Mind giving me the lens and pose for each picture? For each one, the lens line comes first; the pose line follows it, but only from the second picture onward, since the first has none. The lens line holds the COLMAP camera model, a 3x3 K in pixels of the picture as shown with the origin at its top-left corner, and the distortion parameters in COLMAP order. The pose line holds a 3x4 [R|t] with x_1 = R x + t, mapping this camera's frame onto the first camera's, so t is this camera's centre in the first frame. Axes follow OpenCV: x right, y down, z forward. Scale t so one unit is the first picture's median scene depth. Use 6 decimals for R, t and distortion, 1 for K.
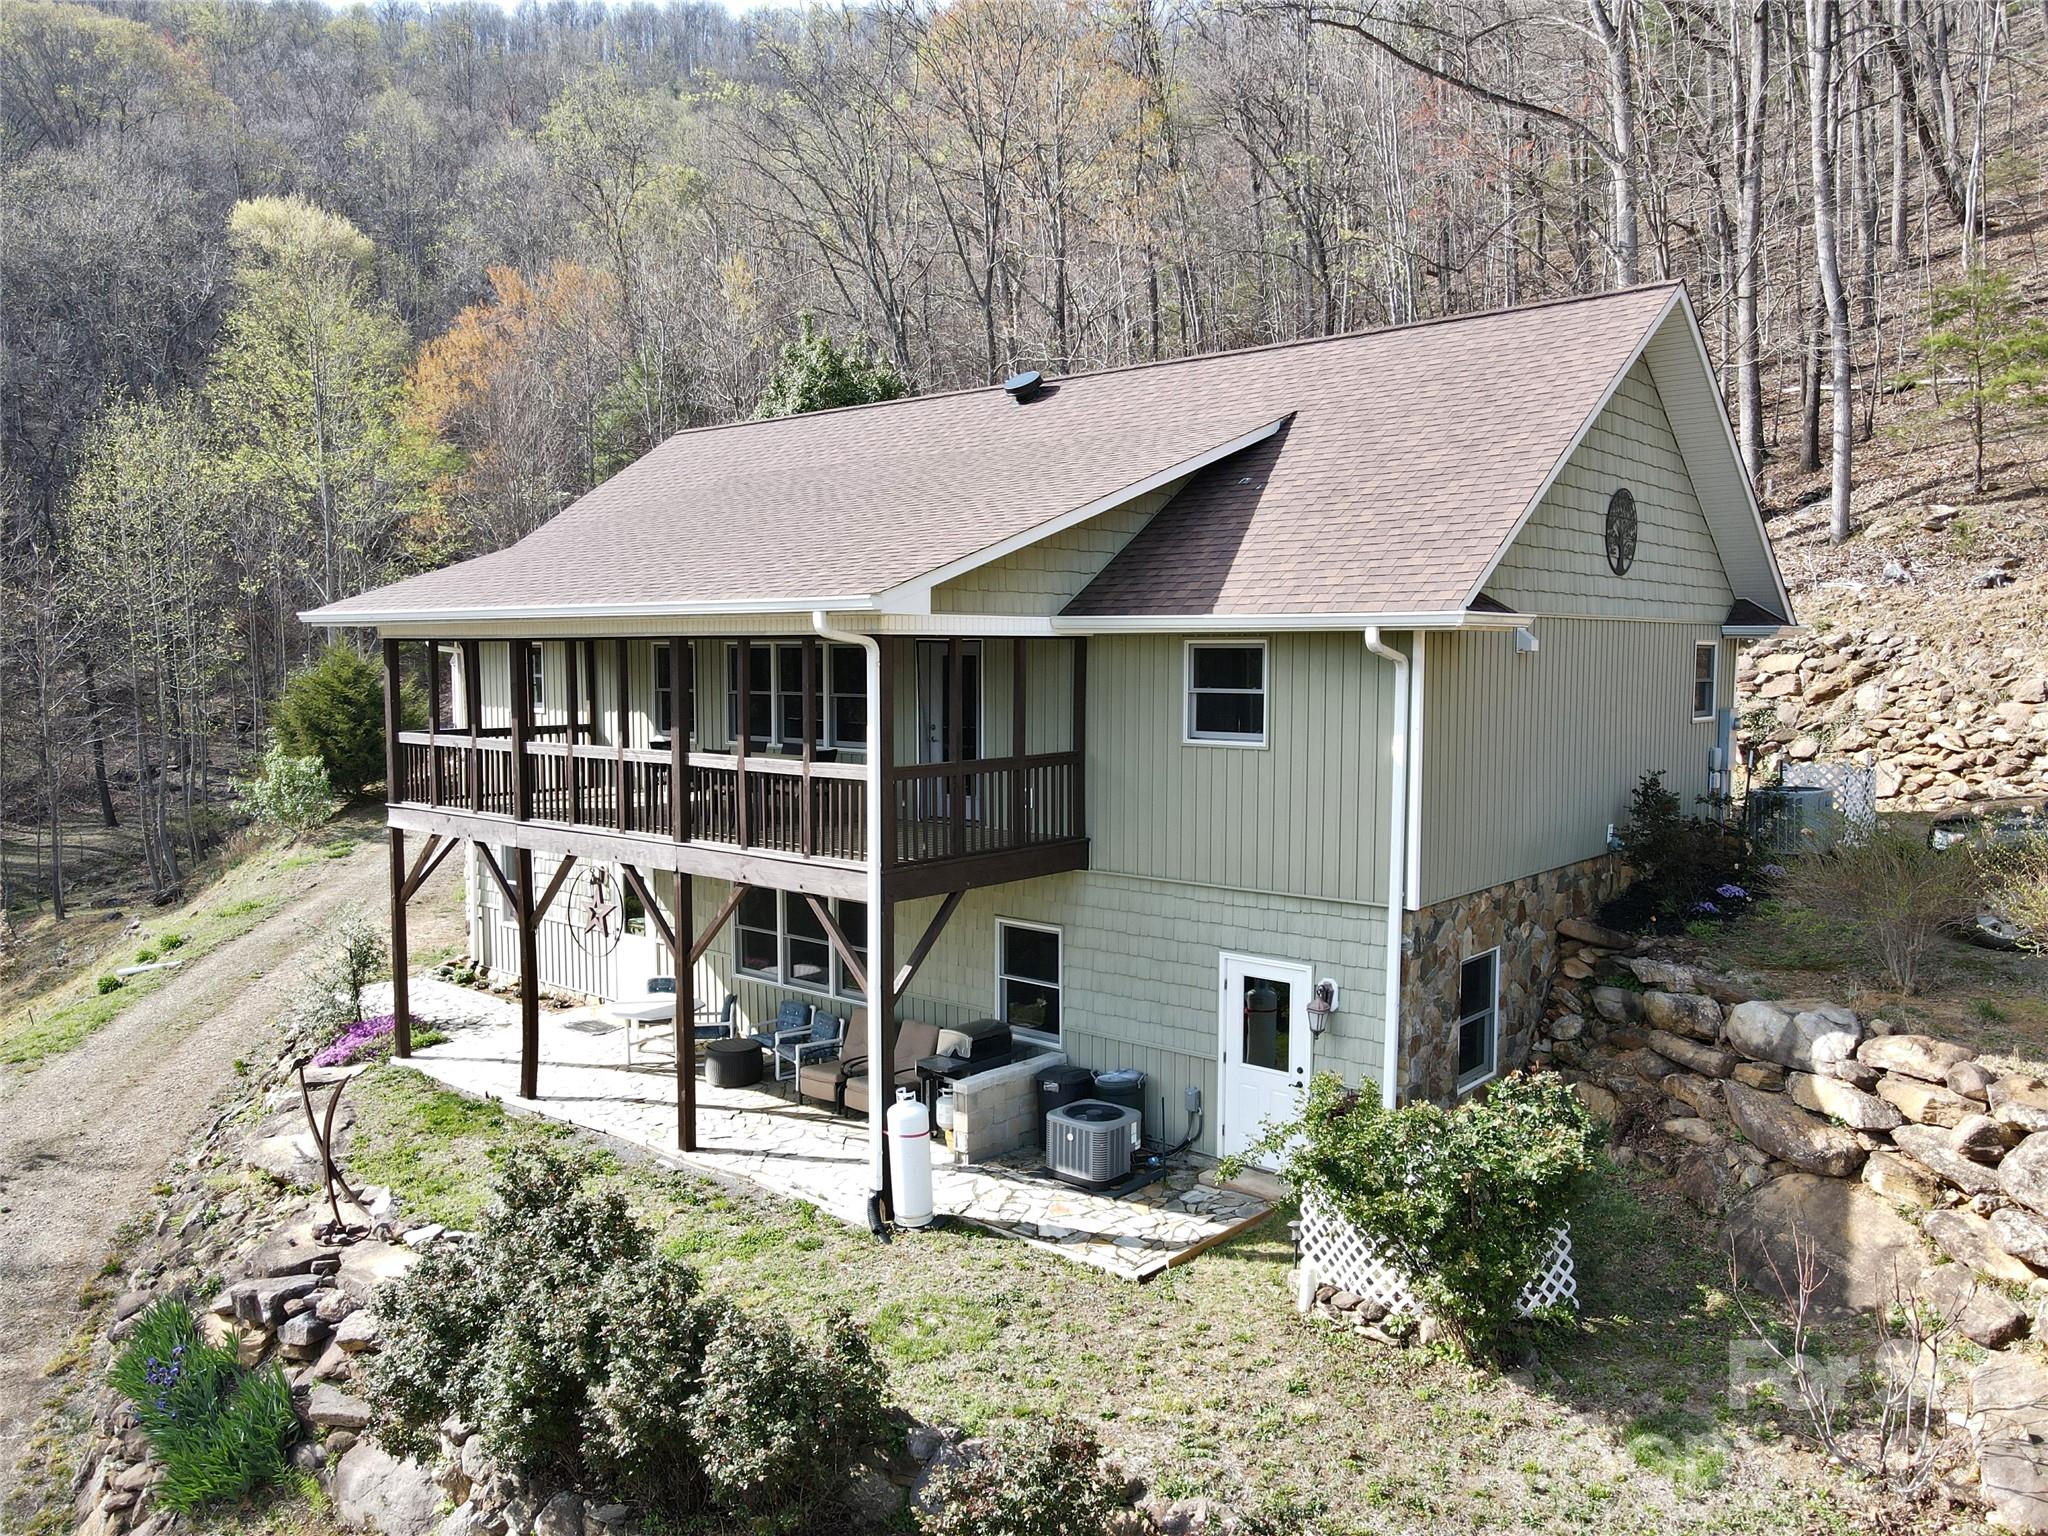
lens RADIAL K [[1502.5, 0, 1024.0], [0, 1502.5, 768.0], [0, 0, 1]] dist [-0.025704, 0.083297]
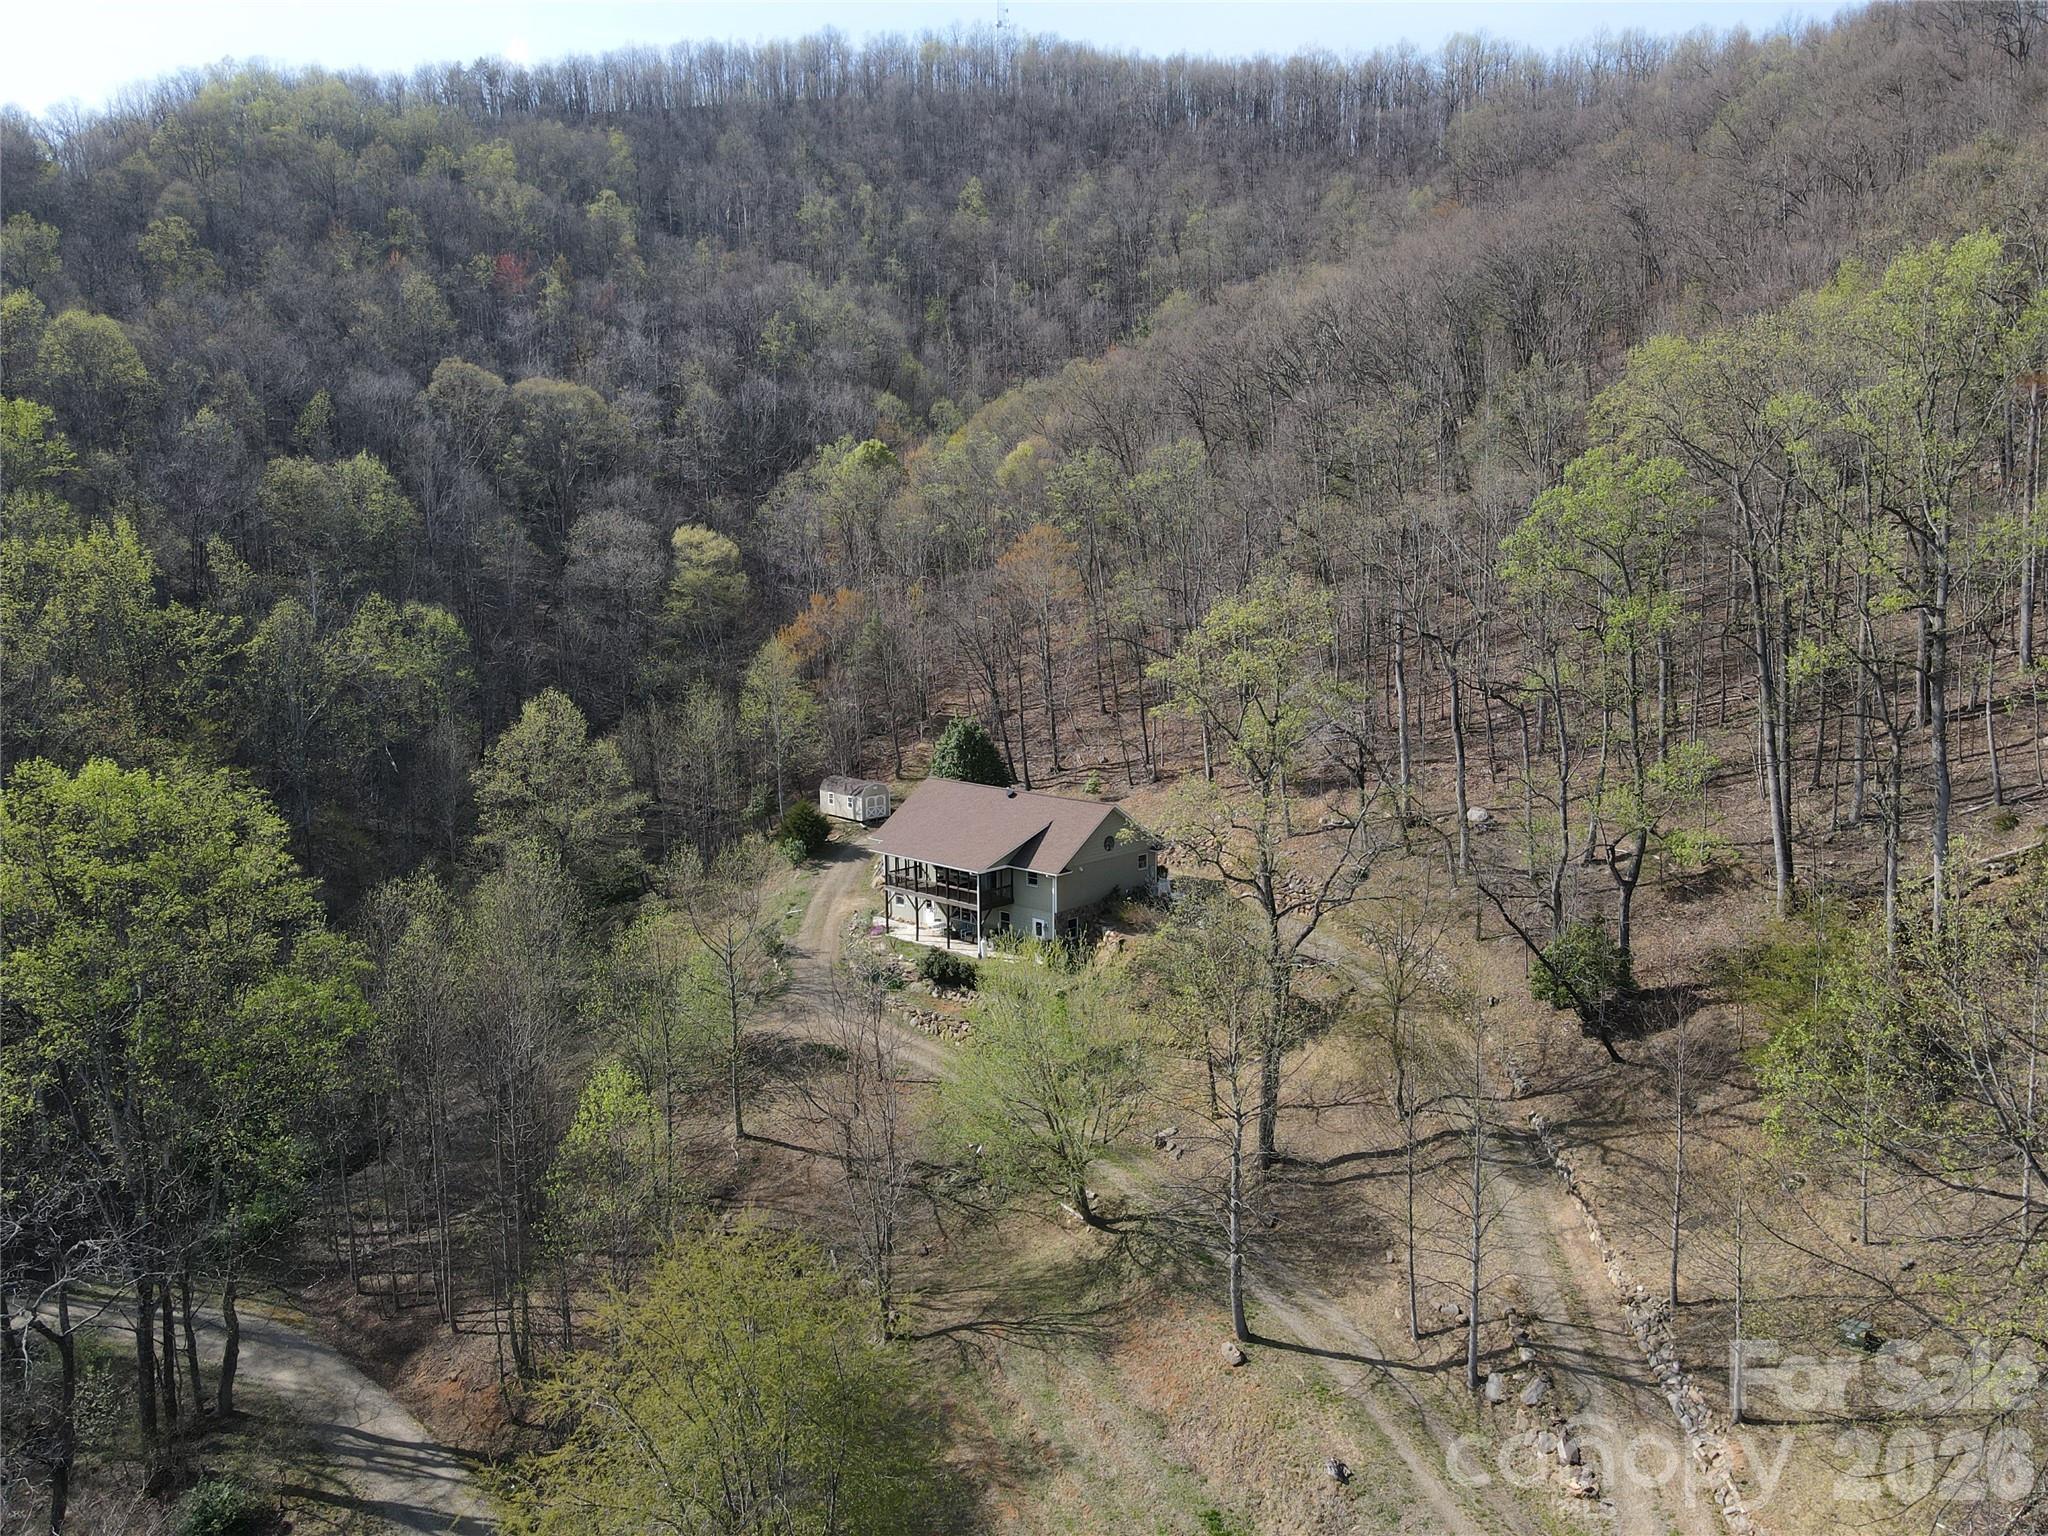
lens RADIAL K [[1502.5, 0, 1024.0], [0, 1502.5, 768.0], [0, 0, 1]] dist [-0.025704, 0.083297]
pose [[0.997423, 0.000603, -0.071739, 0.569062], [0.004338, 0.997628, 0.068705, -0.981651], [0.071610, -0.068839, 0.995054, -5.477626]]
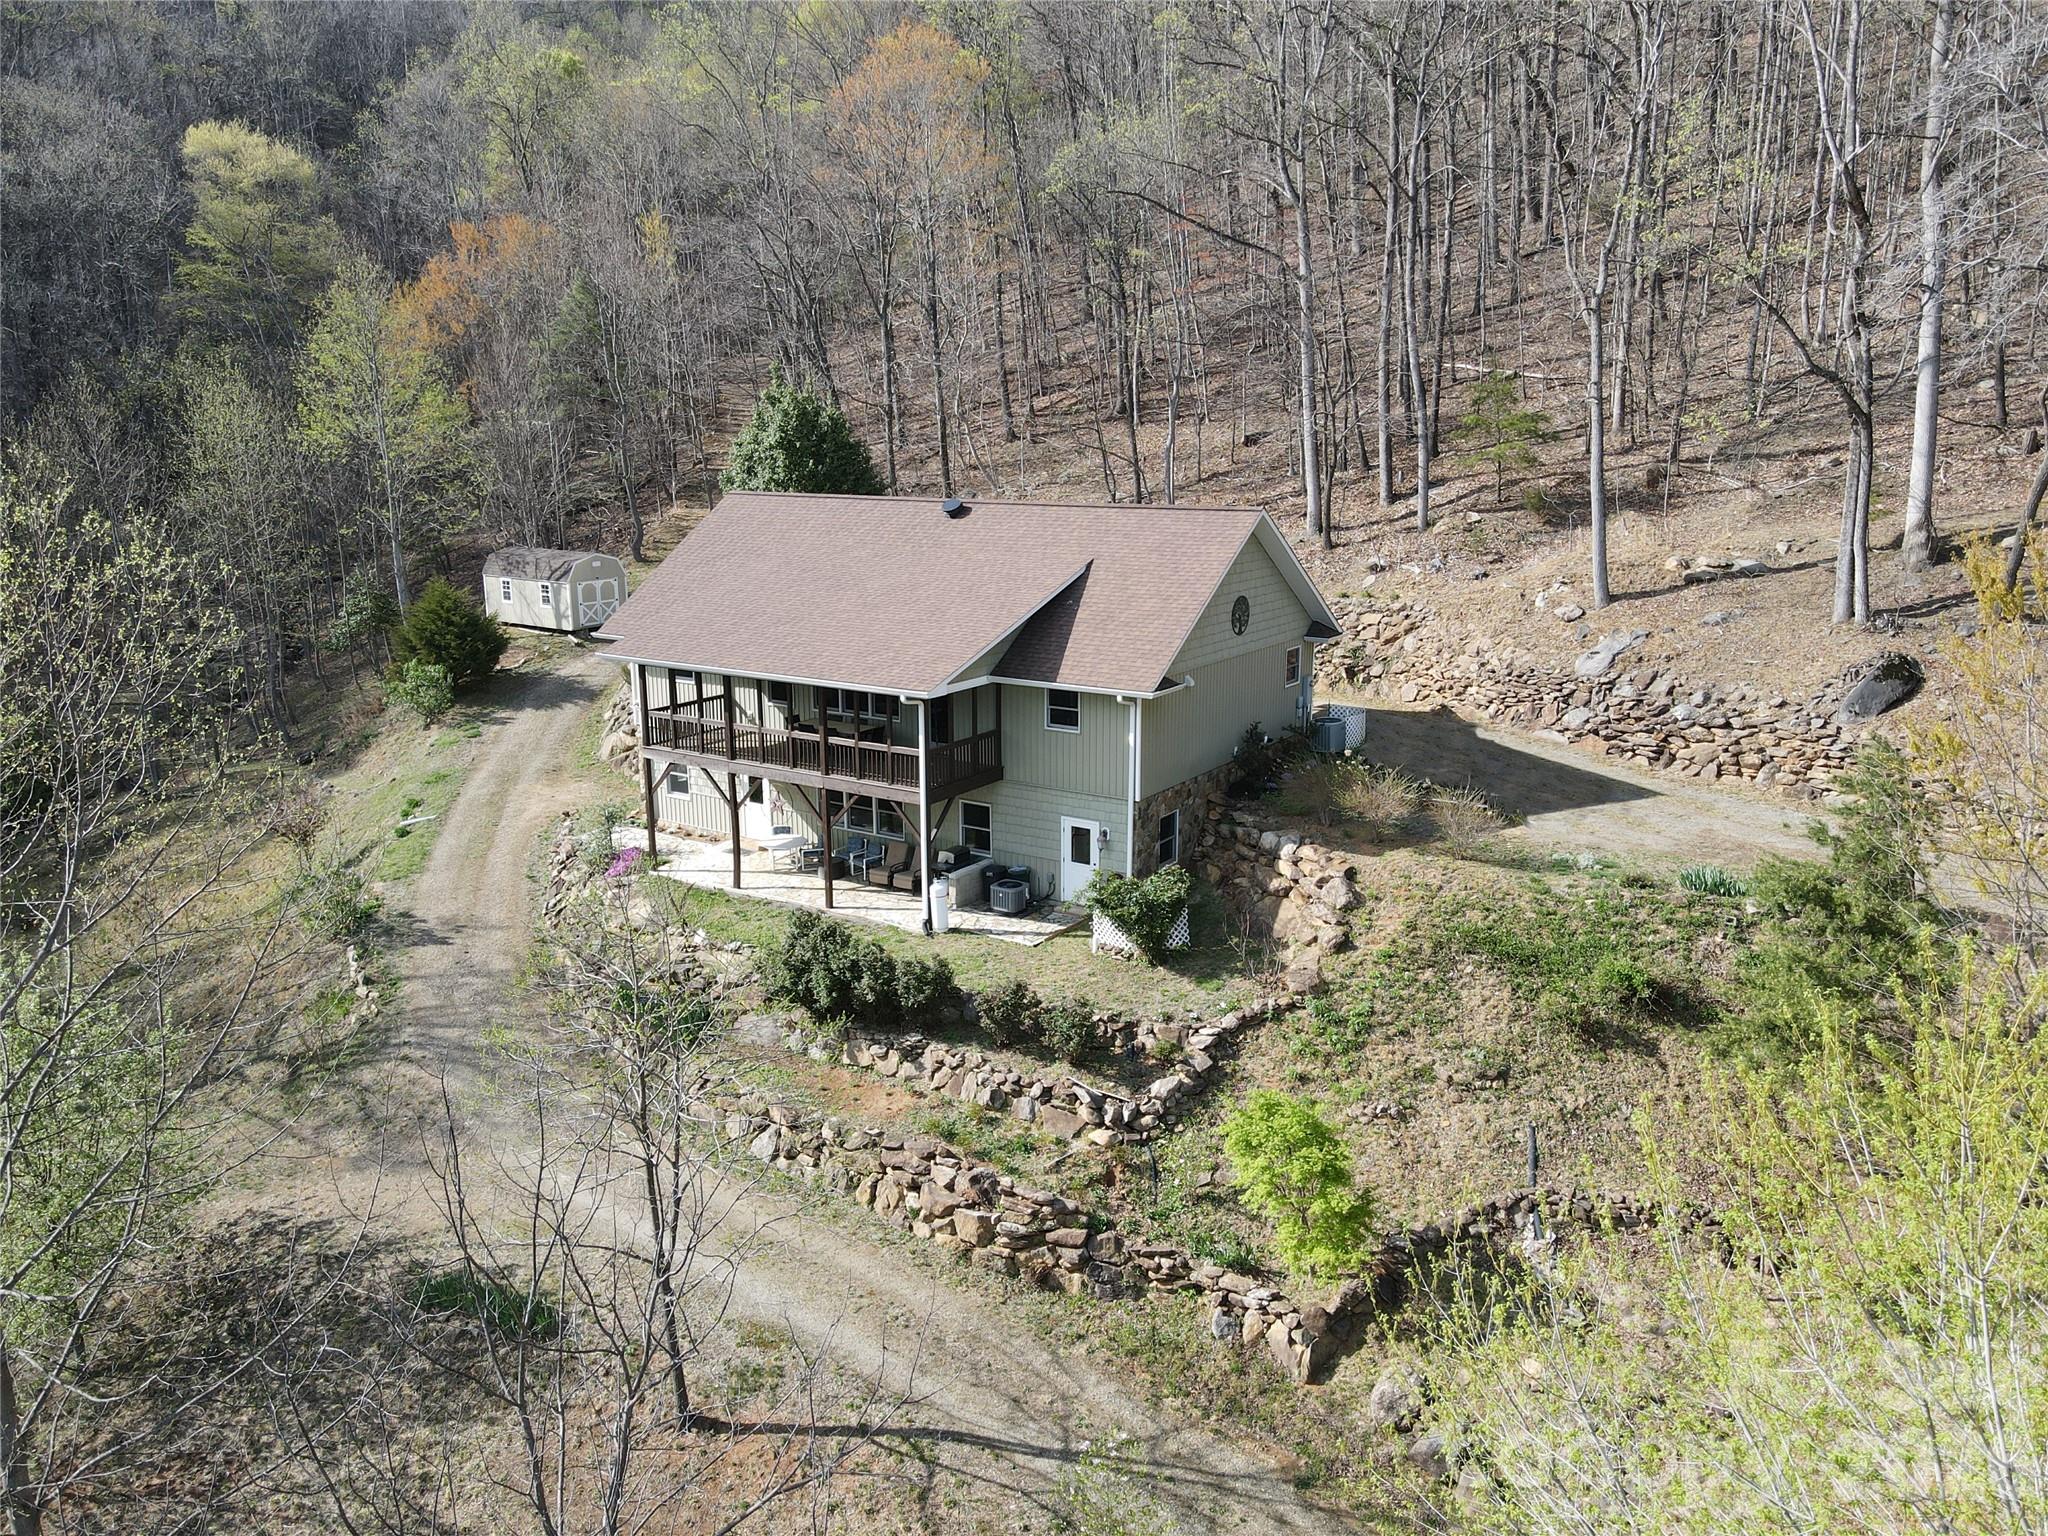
lens RADIAL K [[1502.5, 0, 1024.0], [0, 1502.5, 768.0], [0, 0, 1]] dist [-0.025704, 0.083297]
pose [[0.993271, -0.031802, 0.111358, -0.195340], [0.014631, 0.988312, 0.151744, -0.322744], [-0.114882, -0.149094, 0.982127, -1.350196]]
